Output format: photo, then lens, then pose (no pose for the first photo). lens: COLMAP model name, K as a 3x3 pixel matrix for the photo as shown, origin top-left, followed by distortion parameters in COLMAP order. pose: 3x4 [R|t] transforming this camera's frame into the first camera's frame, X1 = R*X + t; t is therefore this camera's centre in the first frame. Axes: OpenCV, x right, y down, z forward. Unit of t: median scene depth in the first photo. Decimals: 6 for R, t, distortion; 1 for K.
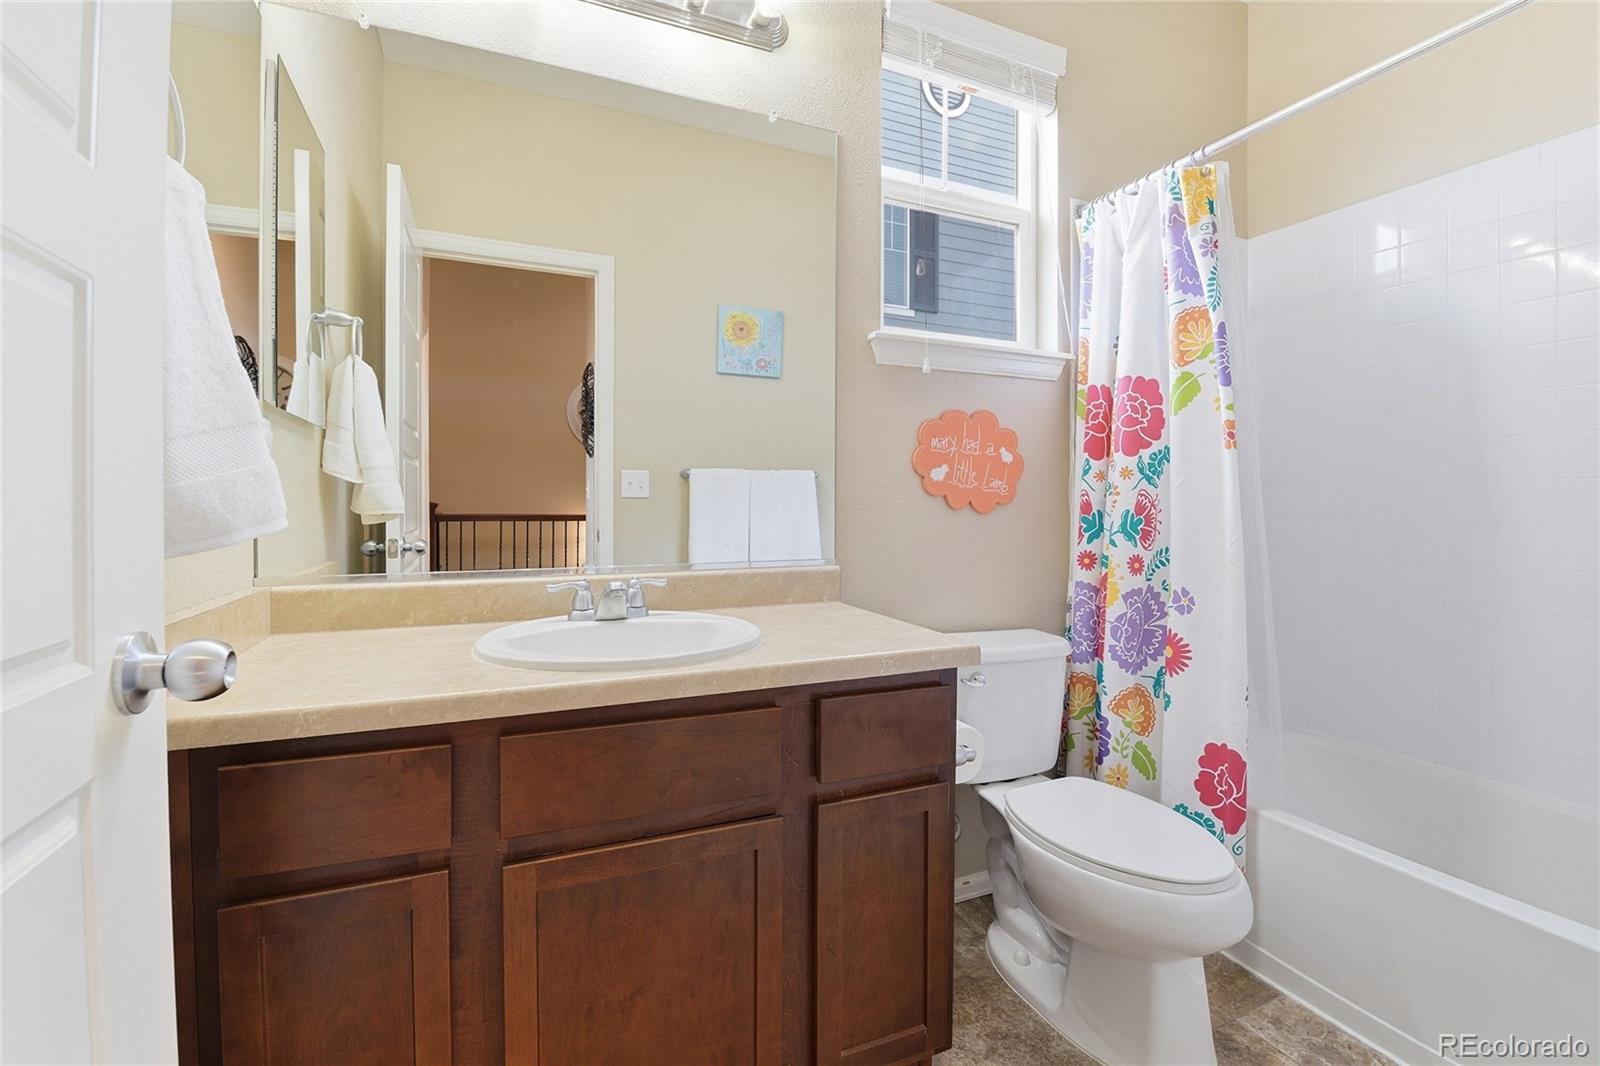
lens RADIAL K [[694.7, 0, 798.7], [0, 694.7, 520.6], [0, 0, 1]] dist [-0.011900, -0.003576]
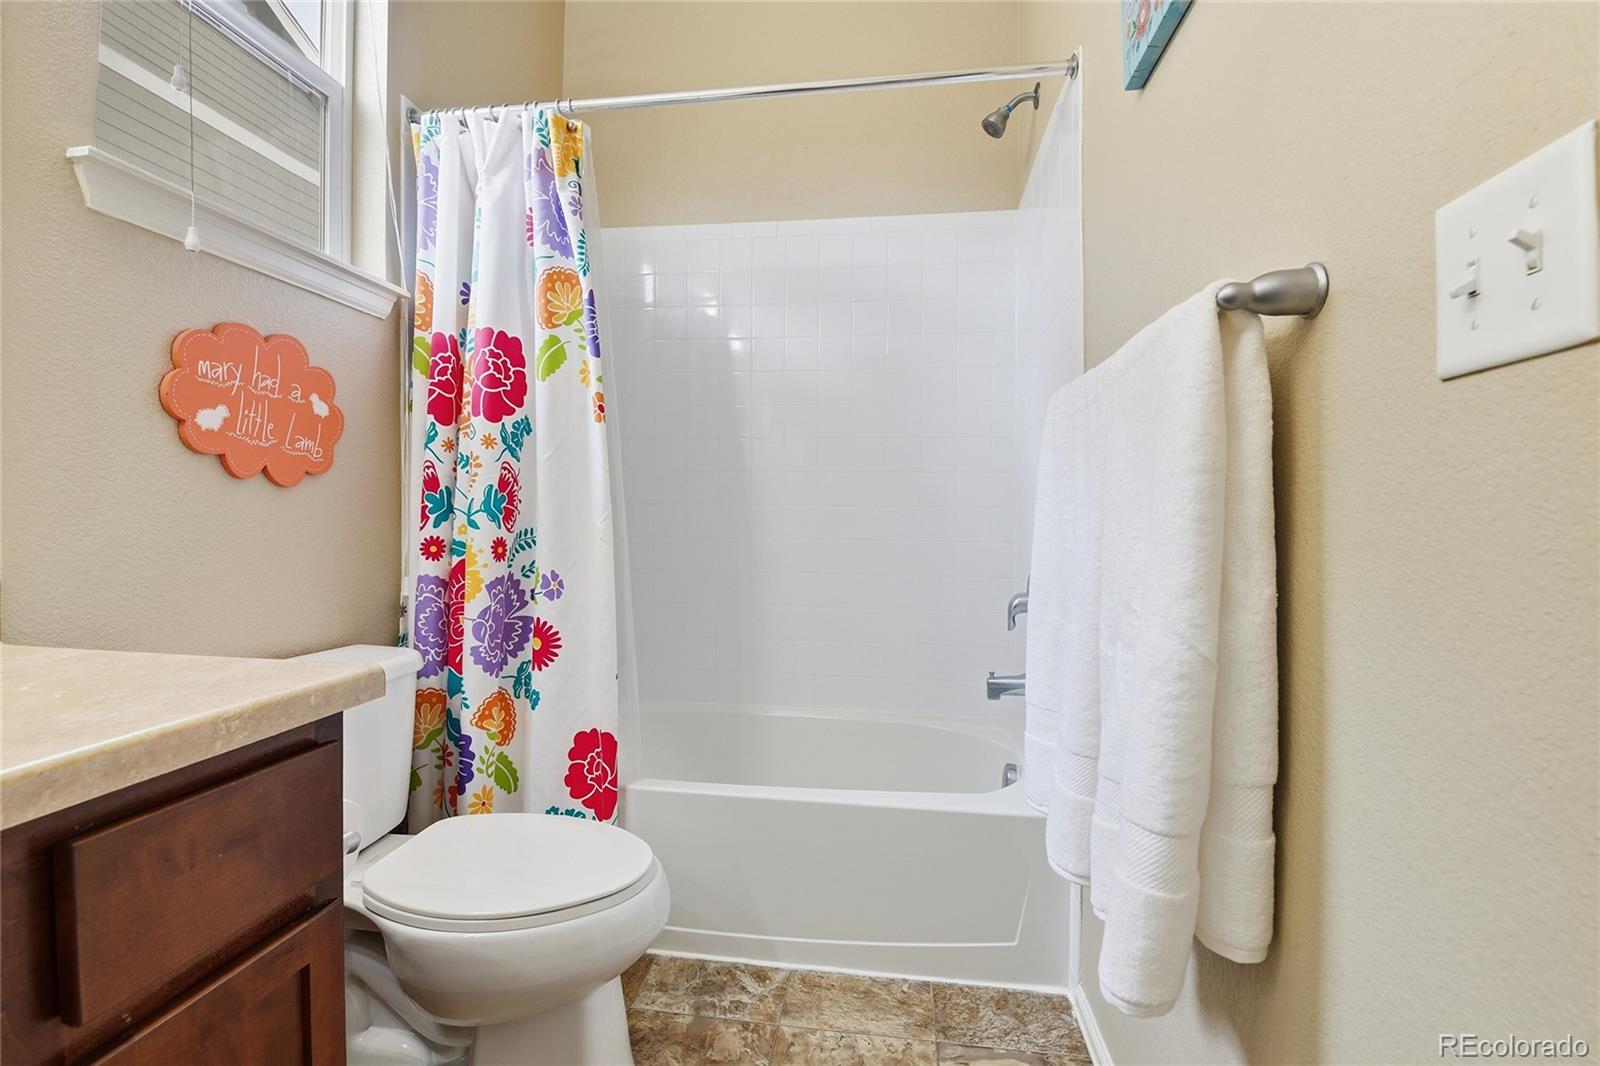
lens RADIAL K [[694.7, 0, 799.0], [0, 694.7, 523.7], [0, 0, 1]] dist [-0.011900, -0.003576]
pose [[0.519377, -0.009946, 0.854488, -0.055754], [0.014605, 0.999890, 0.002761, 0.034774], [-0.854421, 0.011046, 0.519464, 0.229605]]
